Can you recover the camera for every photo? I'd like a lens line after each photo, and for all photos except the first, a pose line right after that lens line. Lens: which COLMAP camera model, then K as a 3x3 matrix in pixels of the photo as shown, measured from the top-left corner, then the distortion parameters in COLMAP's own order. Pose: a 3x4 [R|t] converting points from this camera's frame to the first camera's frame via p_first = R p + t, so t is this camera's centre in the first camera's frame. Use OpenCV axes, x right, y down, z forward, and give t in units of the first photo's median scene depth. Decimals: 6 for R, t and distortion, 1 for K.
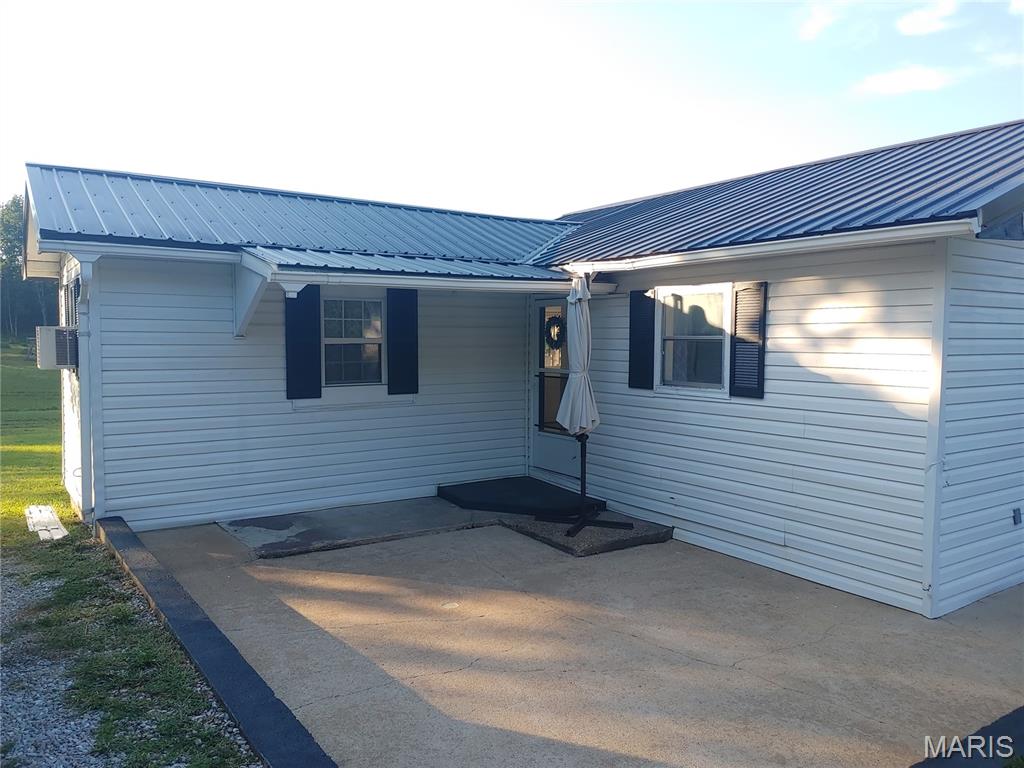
lens RADIAL K [[766.9, 0, 516.5], [0, 766.9, 383.7], [0, 0, 1]] dist [0.067811, -0.081976]
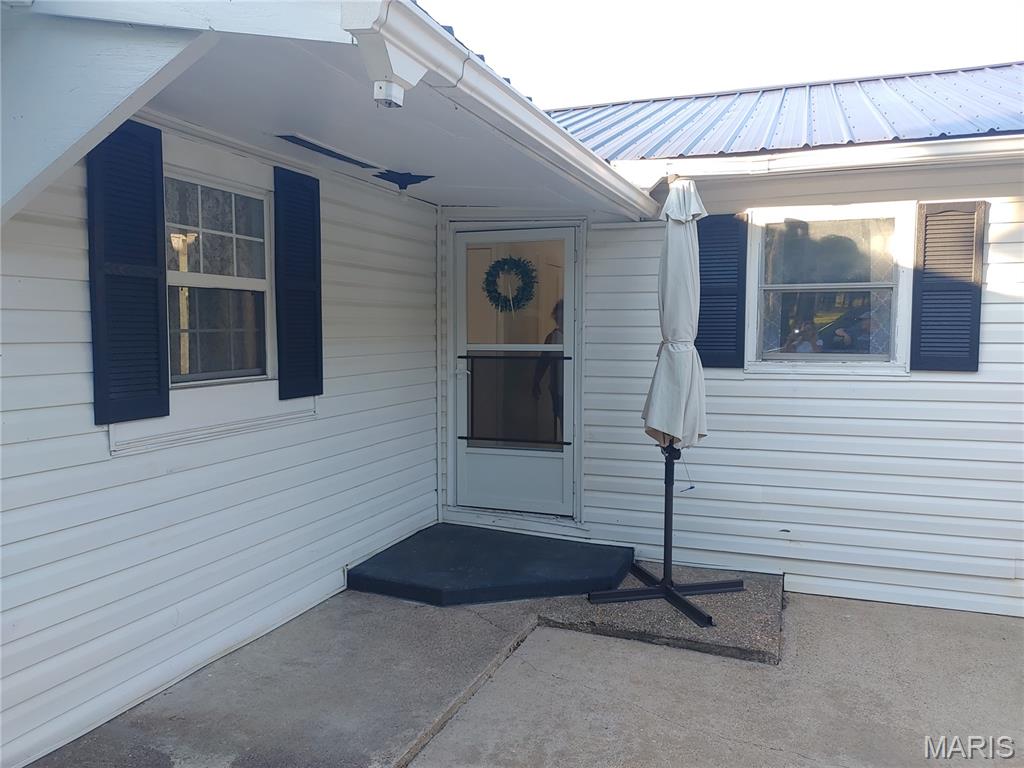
lens RADIAL K [[766.9, 0, 510.8], [0, 766.9, 384.5], [0, 0, 1]] dist [0.067811, -0.081976]
pose [[0.812646, -0.044299, 0.581072, -0.363631], [0.038937, 0.999006, 0.021707, -0.000033], [-0.581456, 0.004985, 0.813563, 0.588255]]
